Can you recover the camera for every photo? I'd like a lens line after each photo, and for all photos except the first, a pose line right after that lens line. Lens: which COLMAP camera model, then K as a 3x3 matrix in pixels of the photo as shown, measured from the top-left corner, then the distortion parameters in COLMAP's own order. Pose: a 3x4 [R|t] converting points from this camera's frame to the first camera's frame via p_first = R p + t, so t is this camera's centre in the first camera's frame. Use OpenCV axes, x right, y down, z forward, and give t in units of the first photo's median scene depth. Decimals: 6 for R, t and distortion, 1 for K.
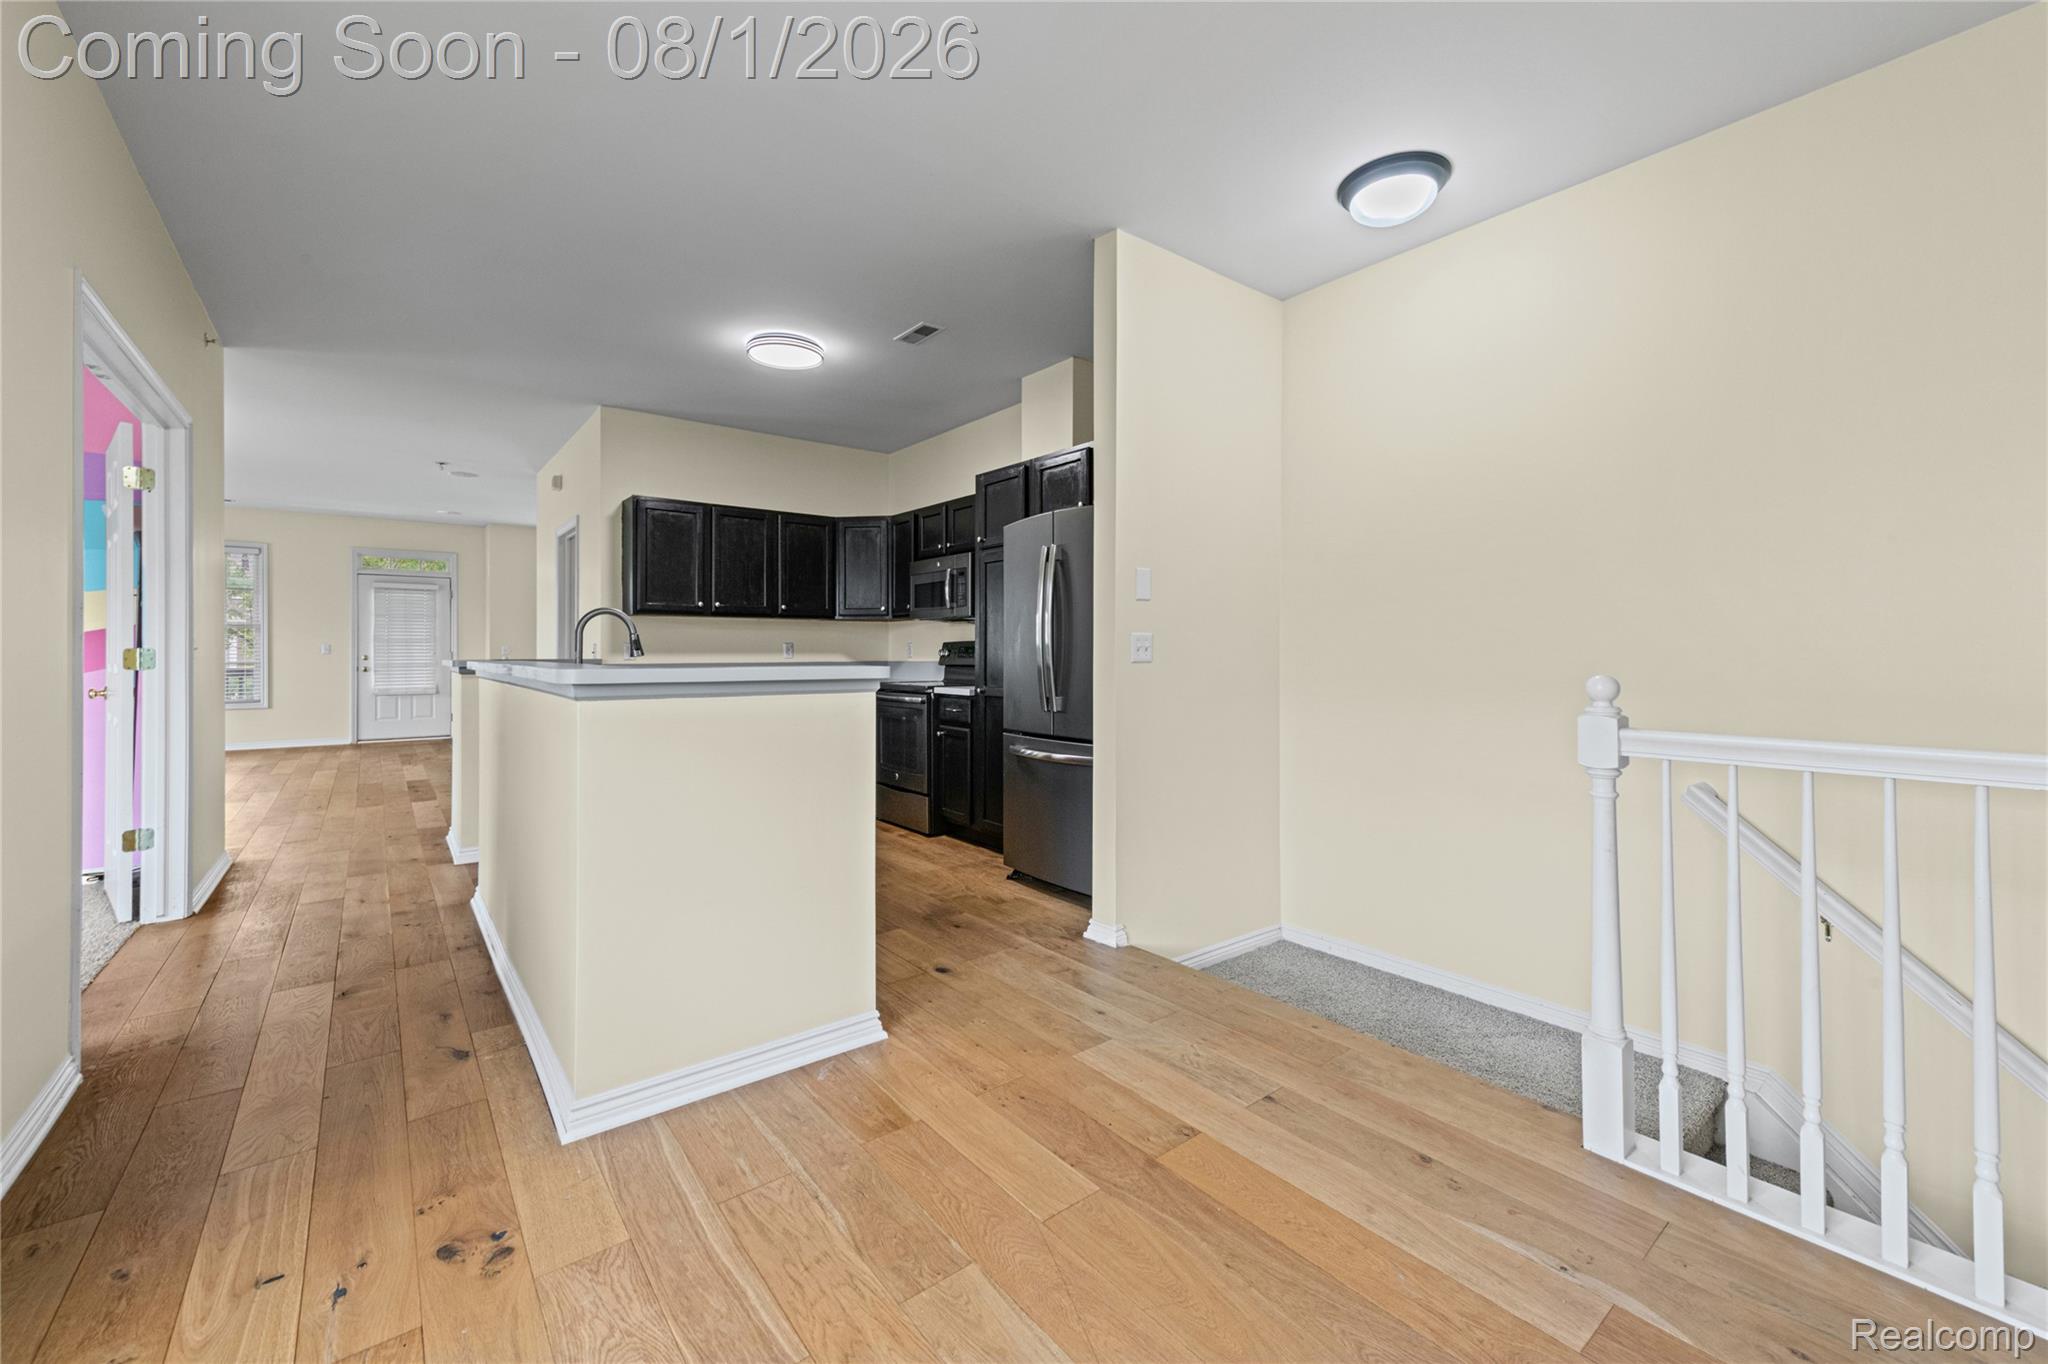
lens RADIAL K [[818.6, 0, 1022.2], [0, 818.6, 655.2], [0, 0, 1]] dist [0.014299, -0.000067]
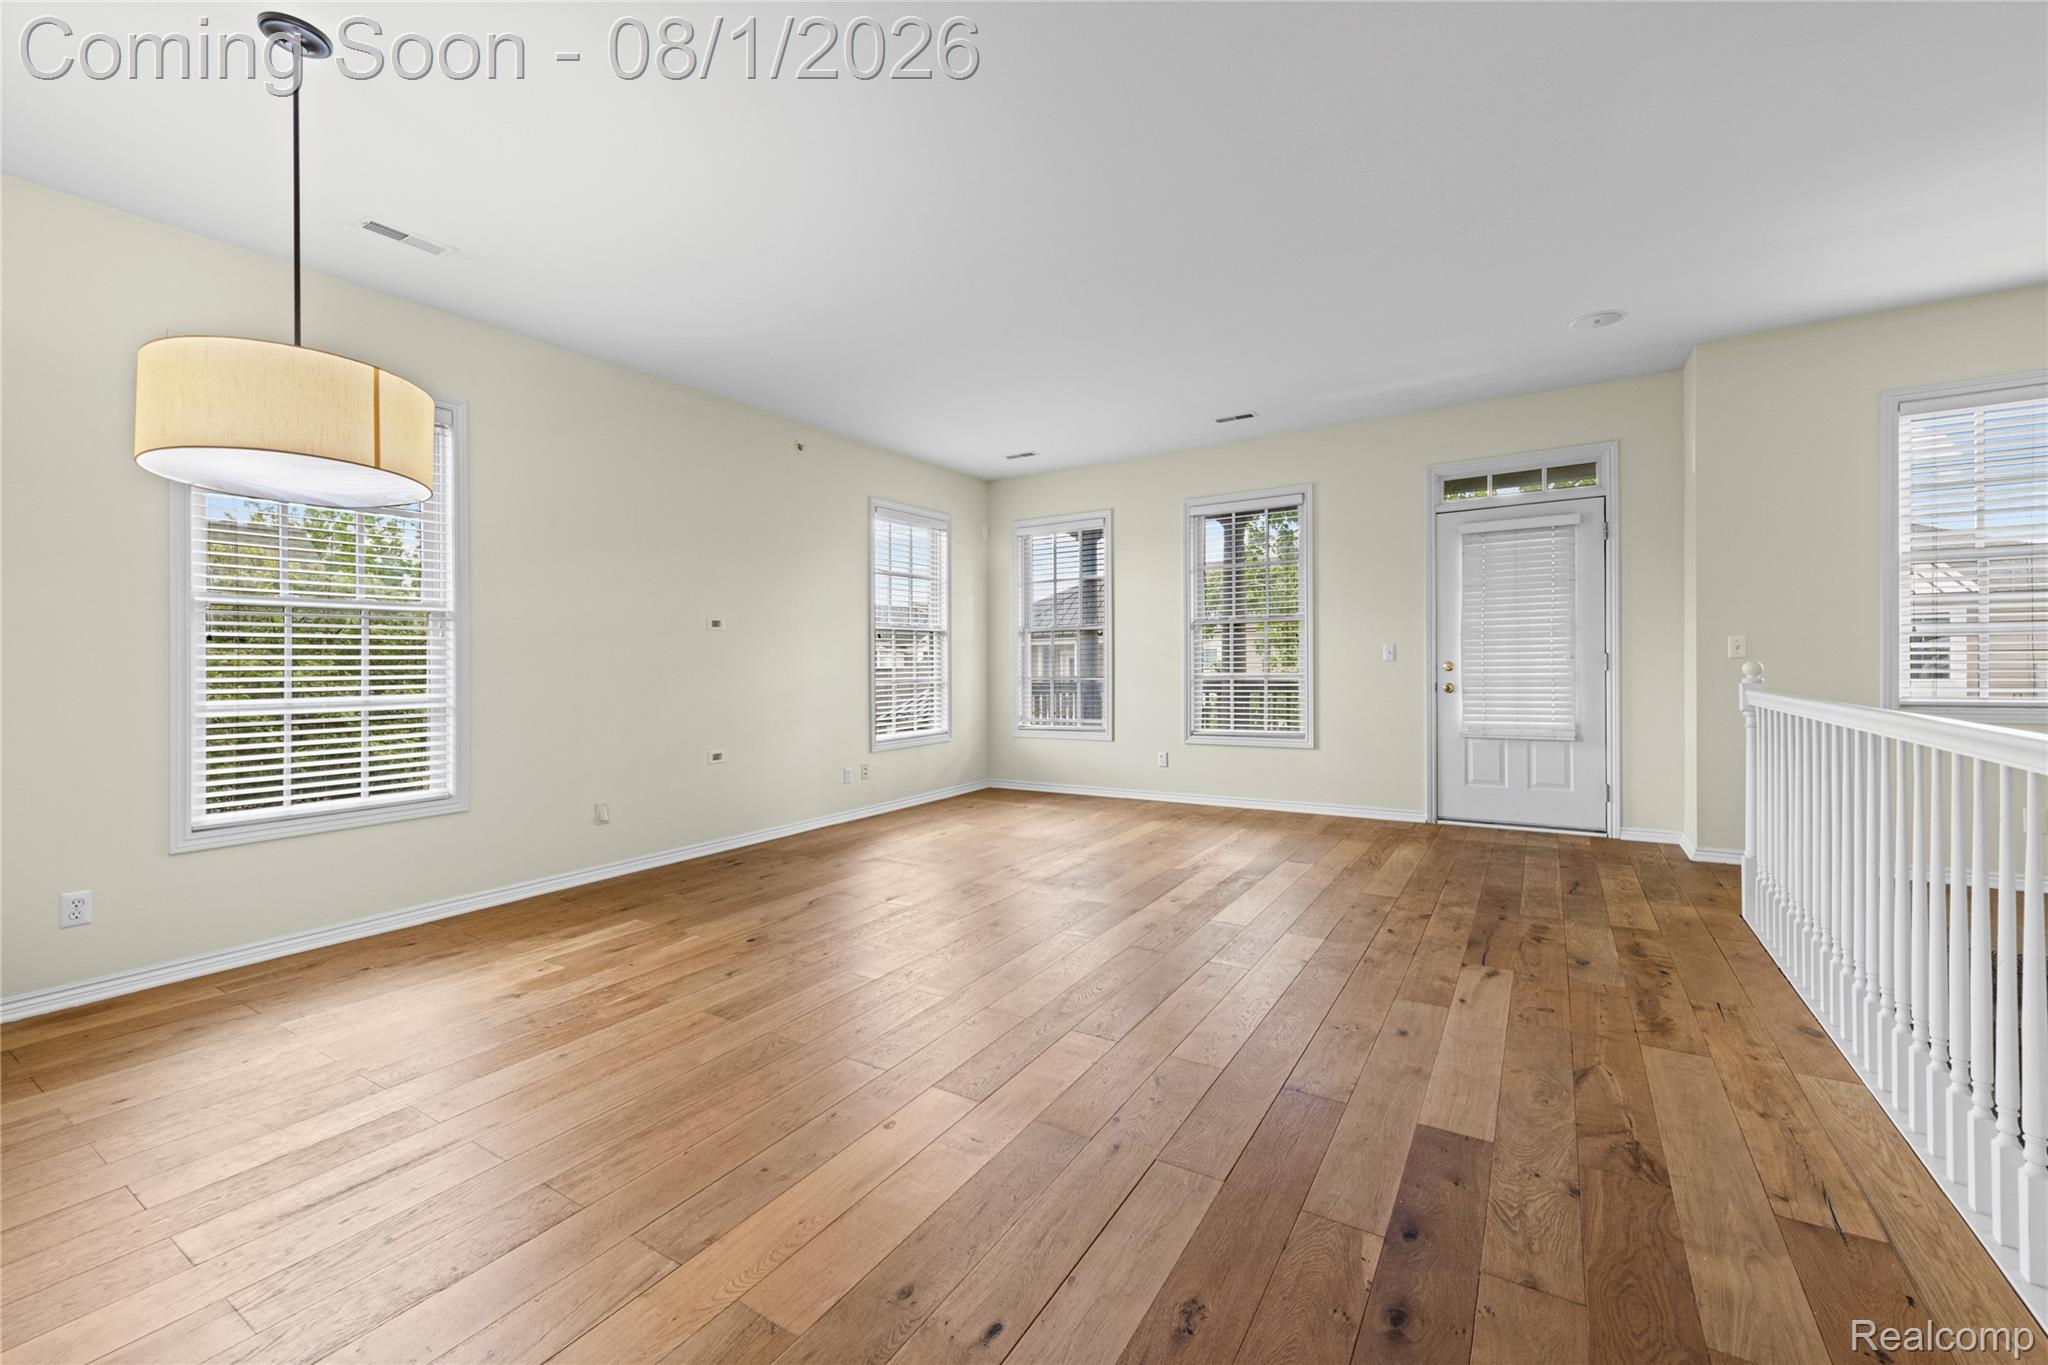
lens RADIAL K [[826.8, 0, 1032.3], [0, 826.8, 673.0], [0, 0, 1]] dist [0.001307, -0.000342]
pose [[0.338102, 0.004759, -0.941097, -1.809054], [0.011386, 0.999893, 0.009147, -0.004787], [0.941040, -0.013808, 0.338012, 2.683891]]
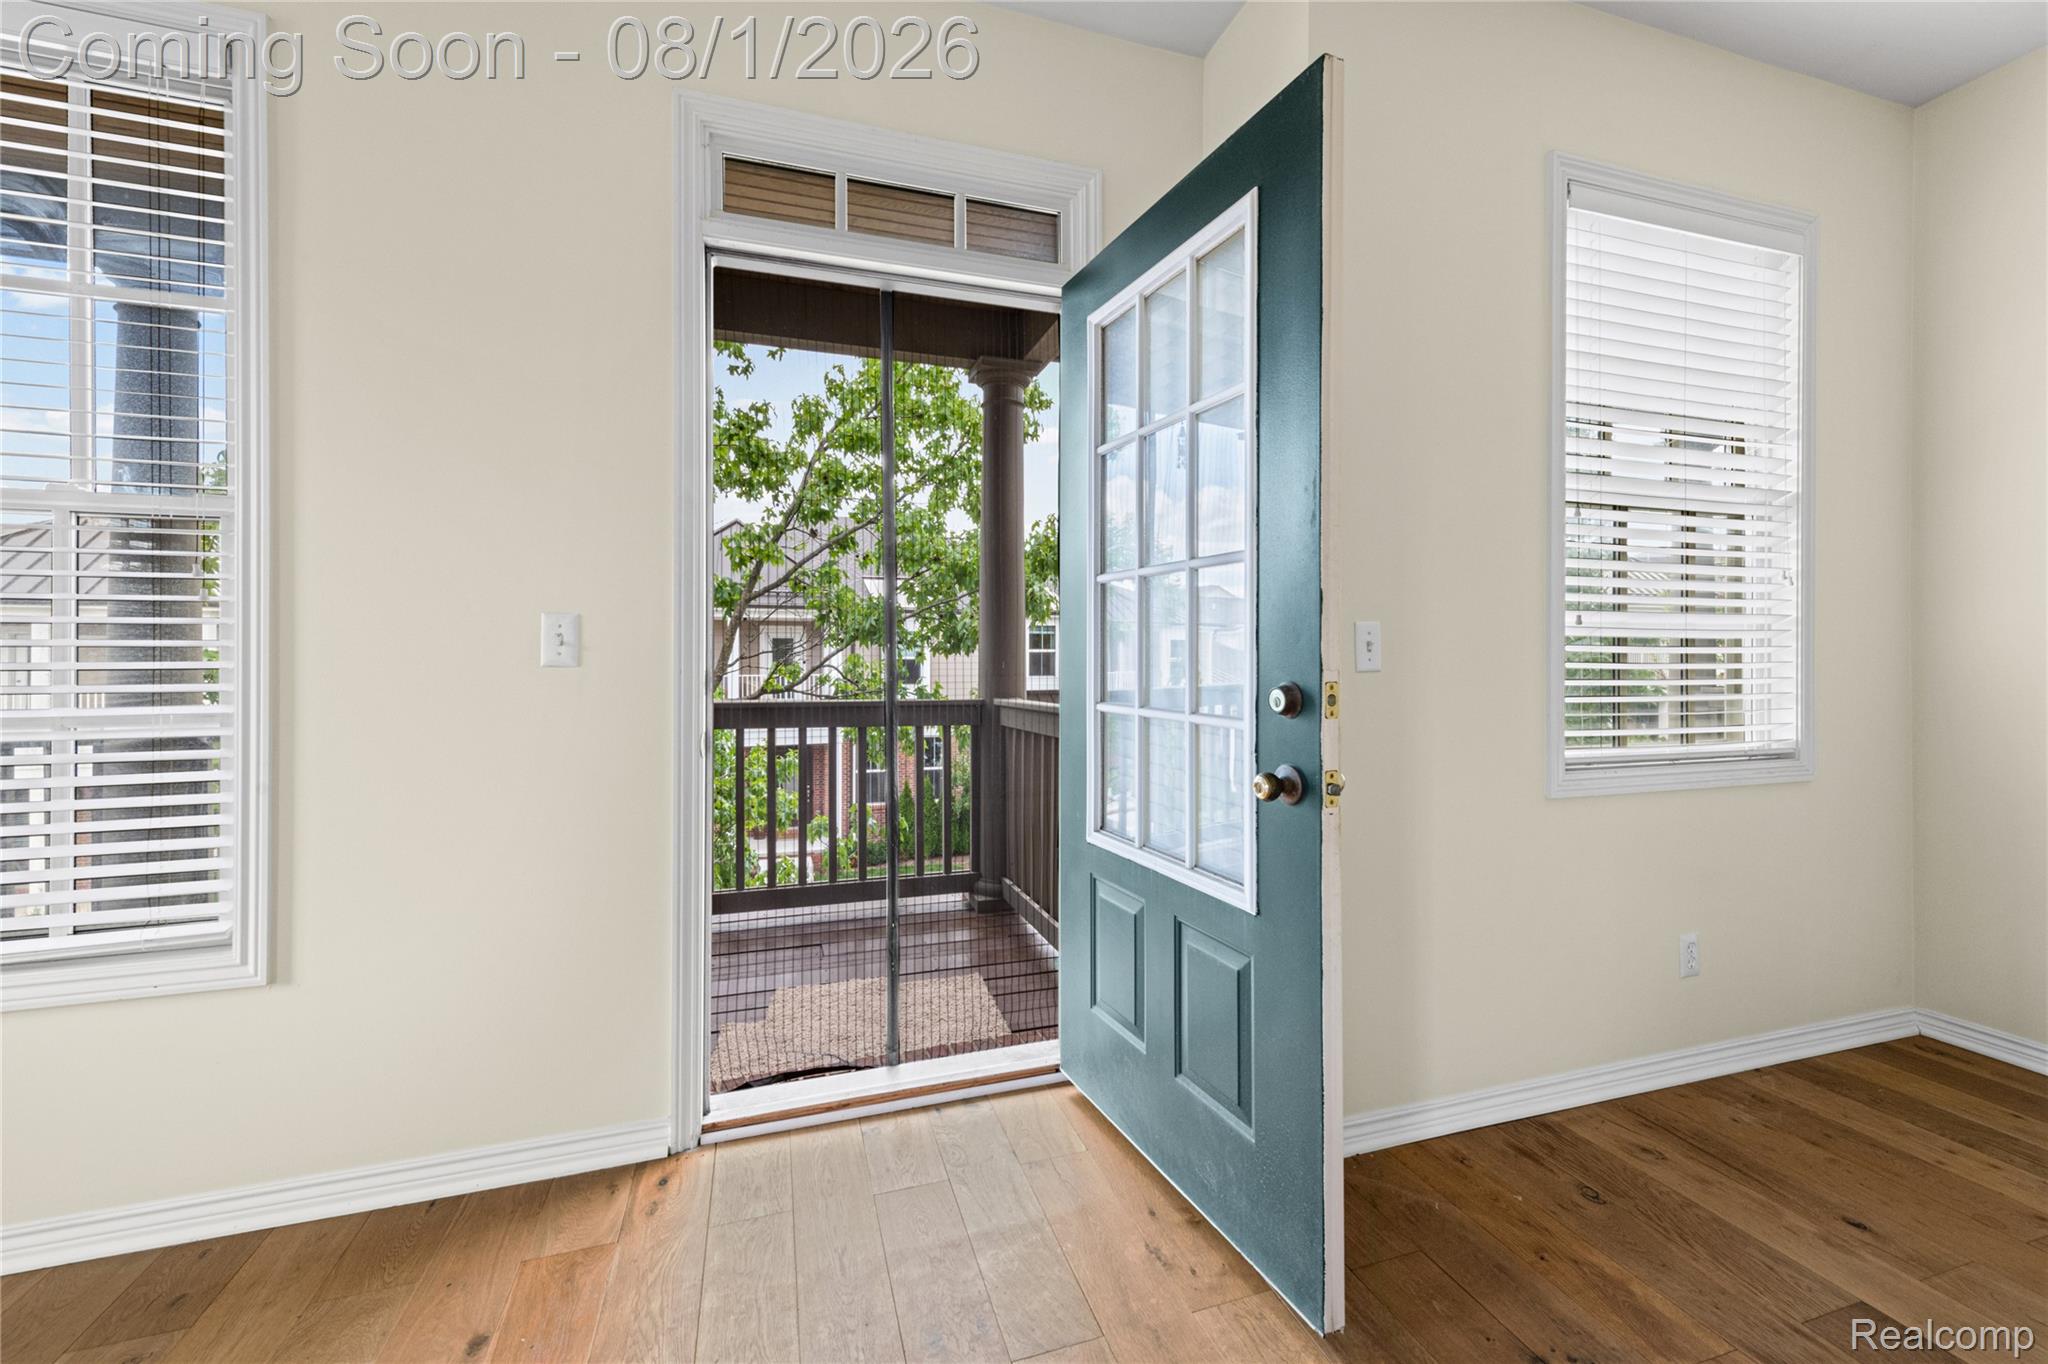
lens RADIAL K [[826.8, 0, 1032.3], [0, 826.8, 672.5], [0, 0, 1]] dist [0.001307, -0.000342]
pose [[0.938515, 0.000859, -0.345237, -3.196921], [-0.001353, 0.999998, -0.001188, 0.002808], [0.345235, 0.001582, 0.938515, 4.059934]]
